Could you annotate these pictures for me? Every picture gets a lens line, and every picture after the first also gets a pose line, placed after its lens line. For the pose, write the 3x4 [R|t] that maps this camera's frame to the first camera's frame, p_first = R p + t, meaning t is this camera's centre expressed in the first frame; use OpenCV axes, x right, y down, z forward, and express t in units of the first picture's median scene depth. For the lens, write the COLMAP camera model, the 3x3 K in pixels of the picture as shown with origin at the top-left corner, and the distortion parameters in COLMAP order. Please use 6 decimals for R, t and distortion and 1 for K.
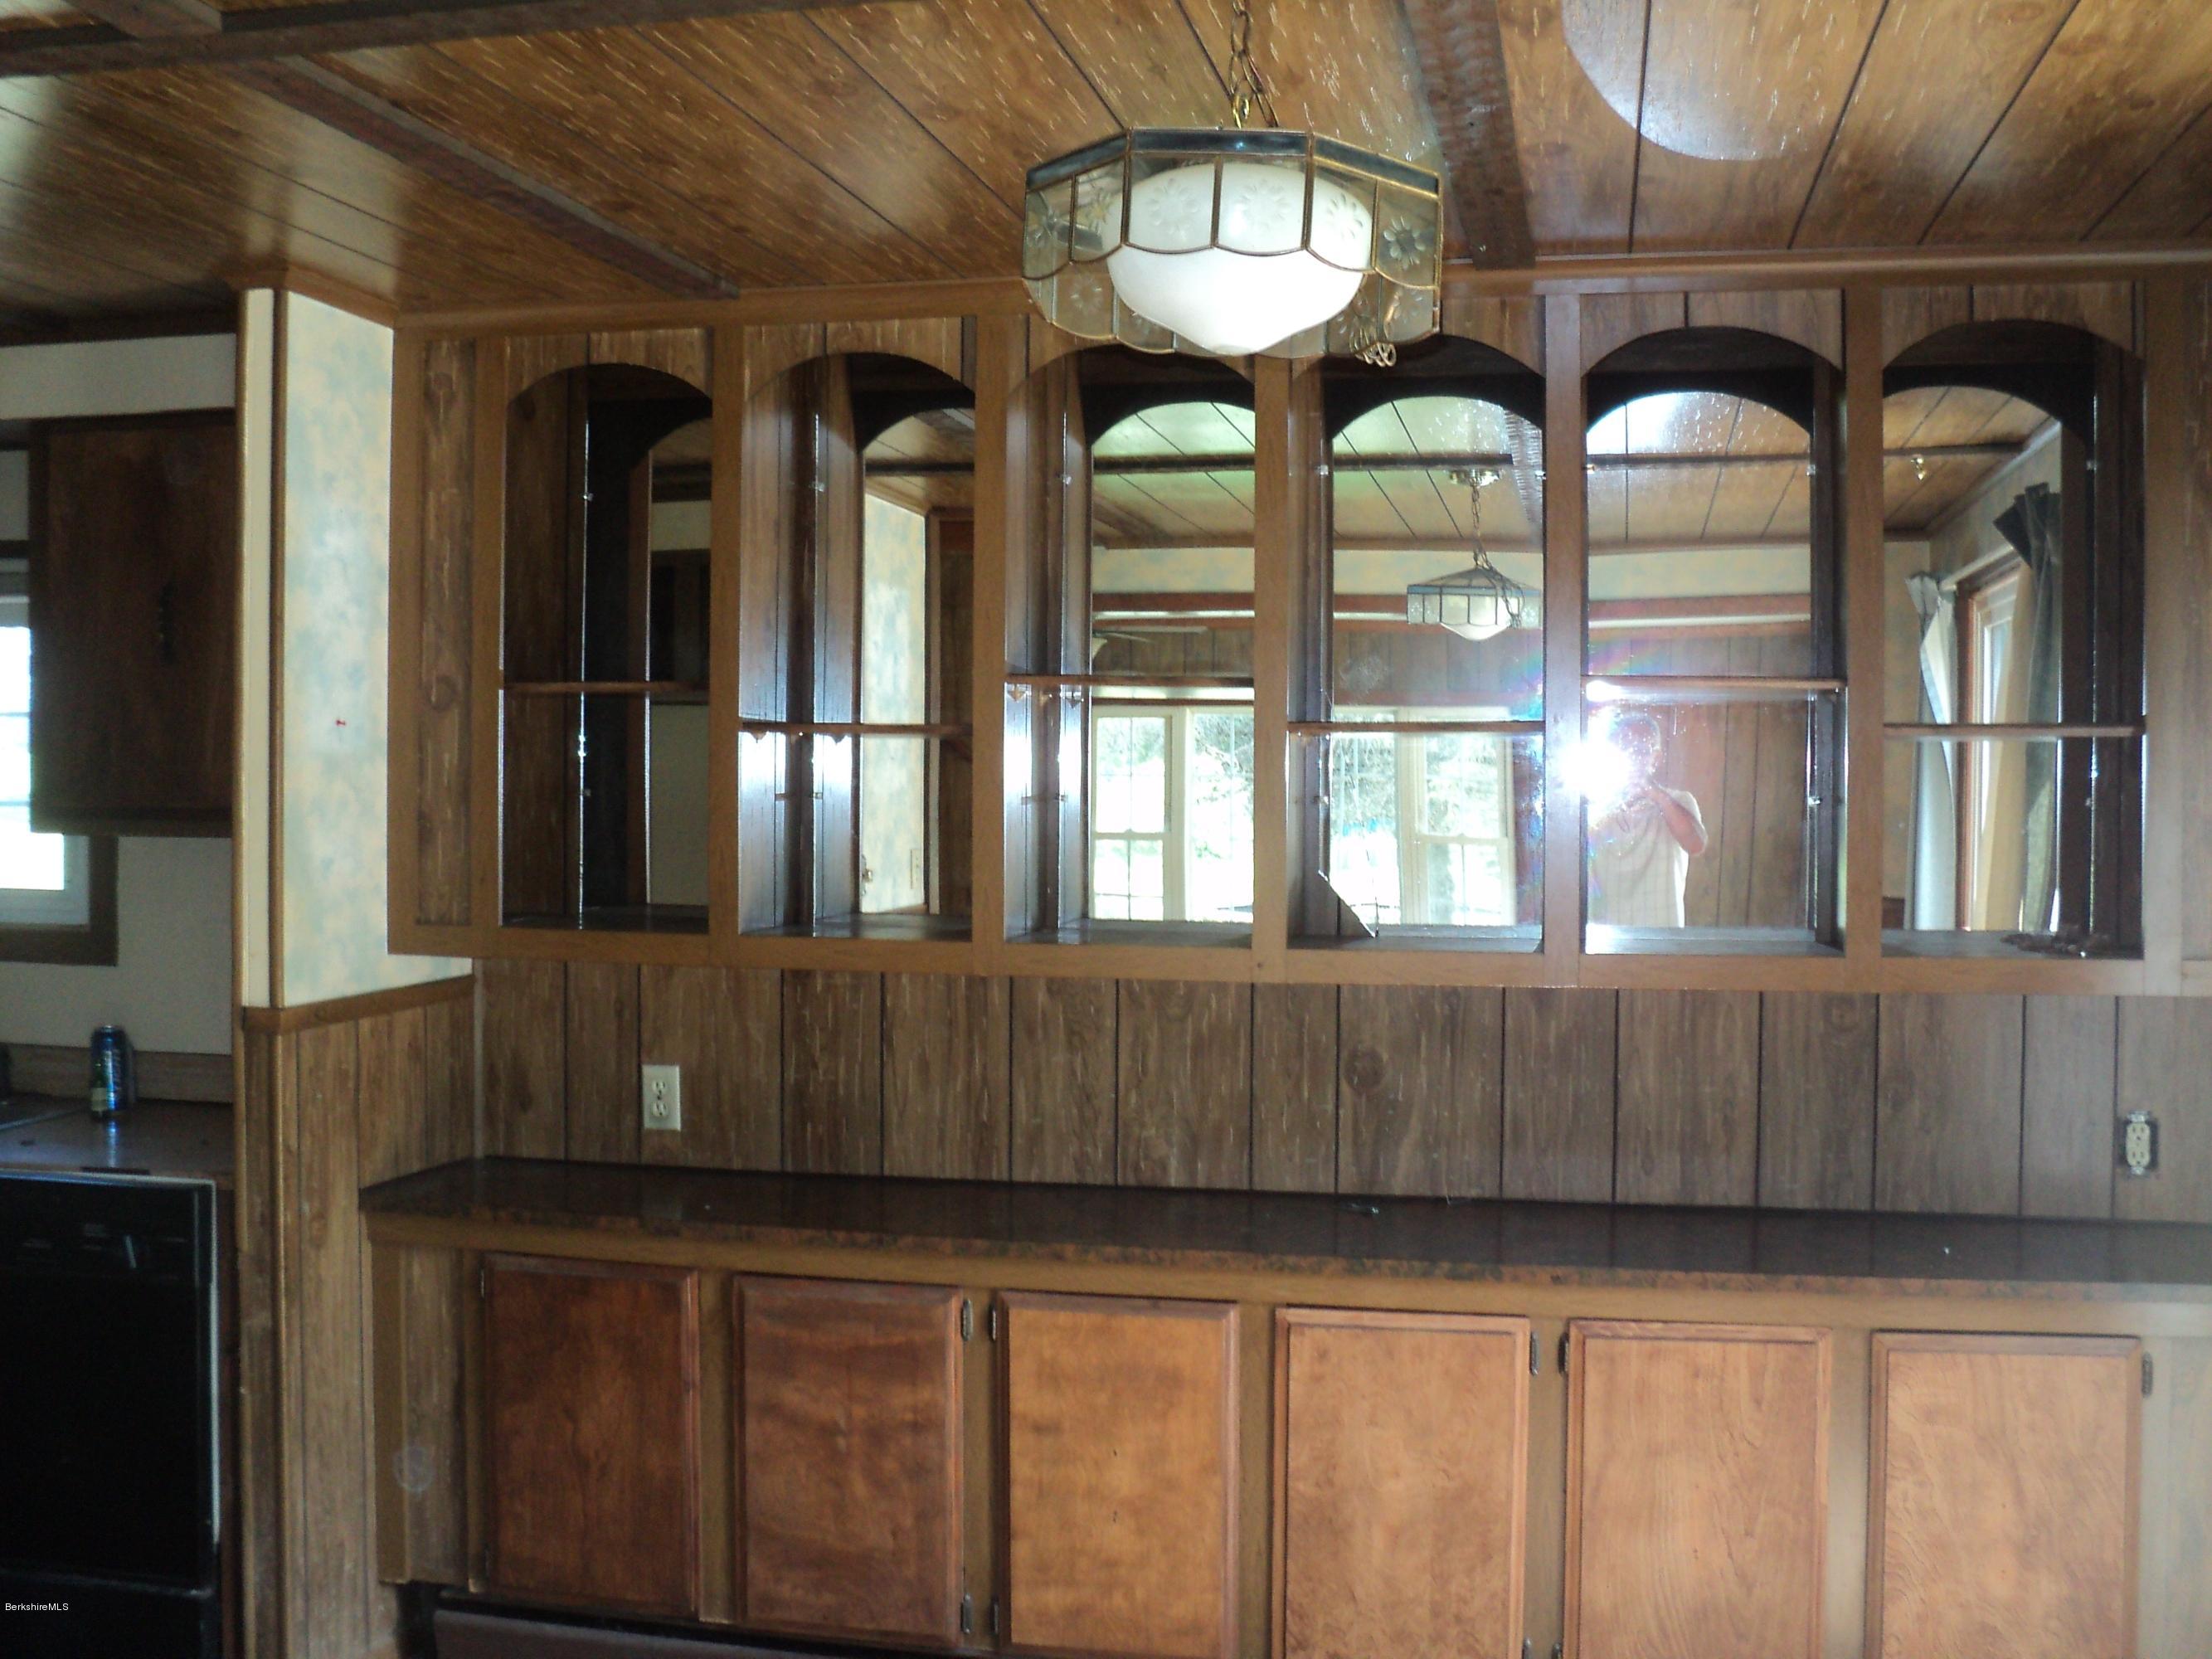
lens RADIAL K [[2265.2, 0, 1120.0], [0, 2265.2, 819.1], [0, 0, 1]] dist [-0.209025, 0.266044]
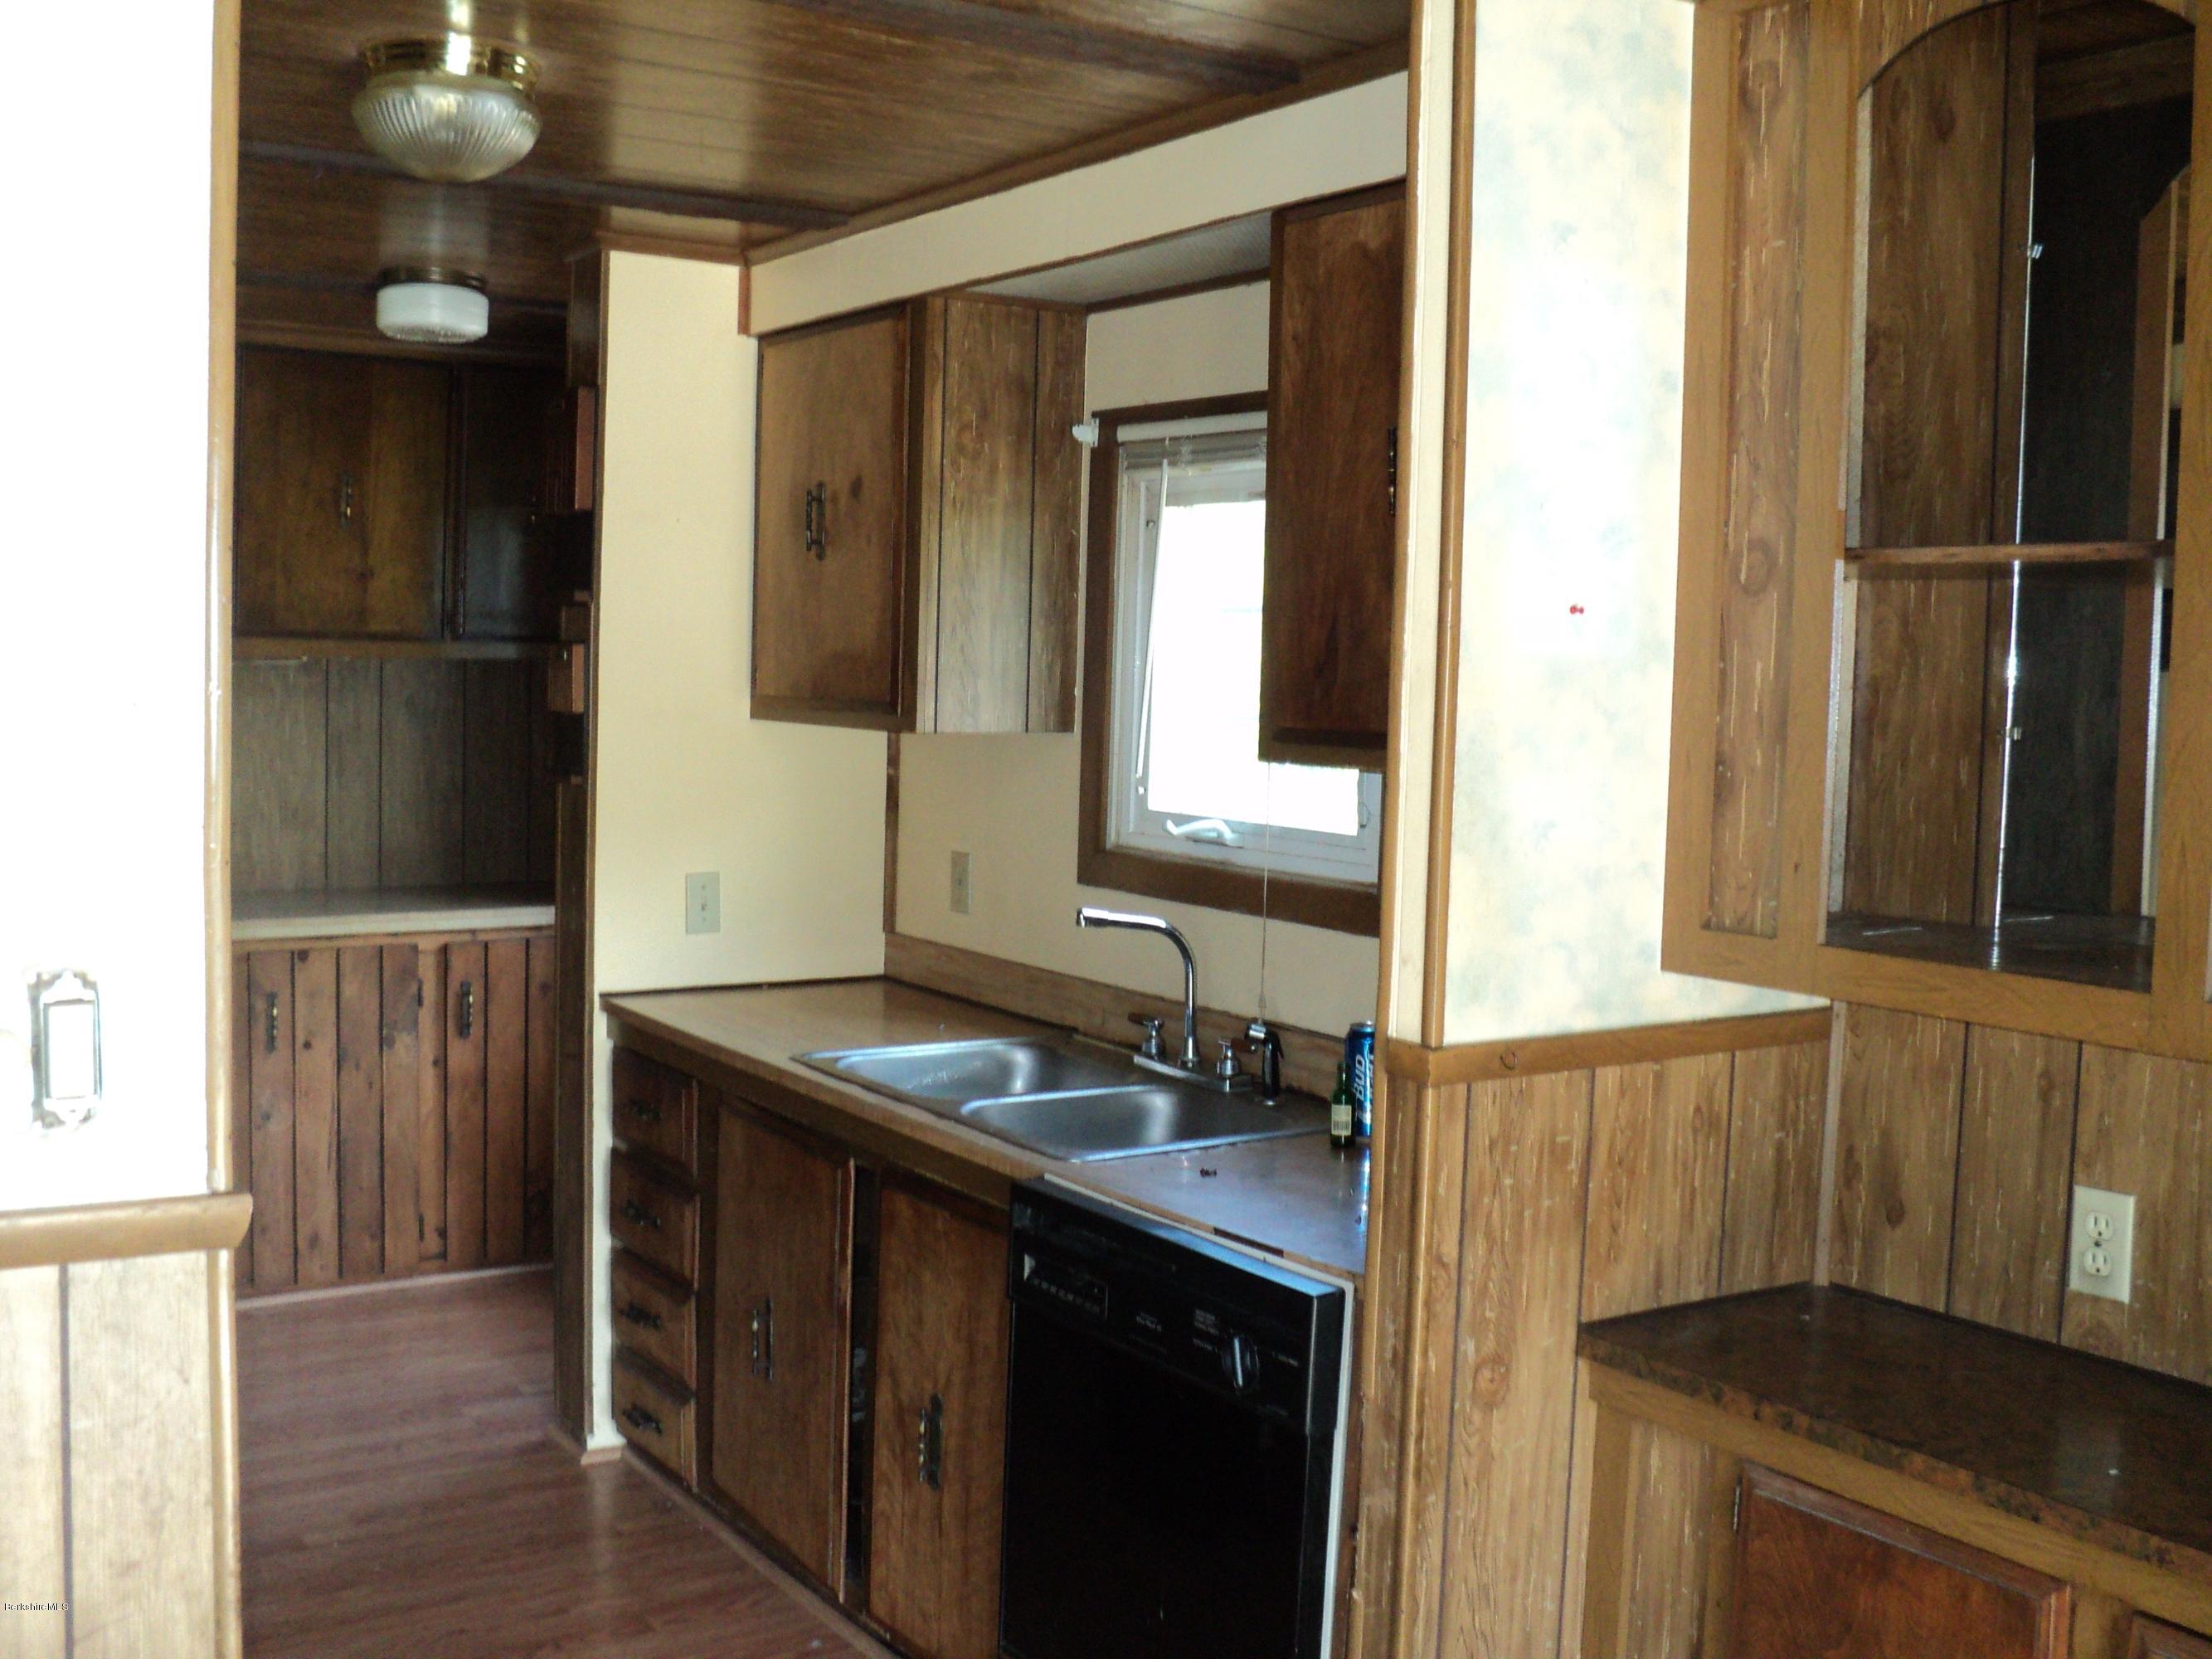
lens RADIAL K [[2265.2, 0, 1120.0], [0, 2265.2, 819.1], [0, 0, 1]] dist [-0.209025, 0.266044]
pose [[0.715886, 0.058668, -0.695748, 0.009470], [-0.038563, 0.998265, 0.044498, -0.006393], [0.697152, -0.005025, 0.716906, 0.423181]]
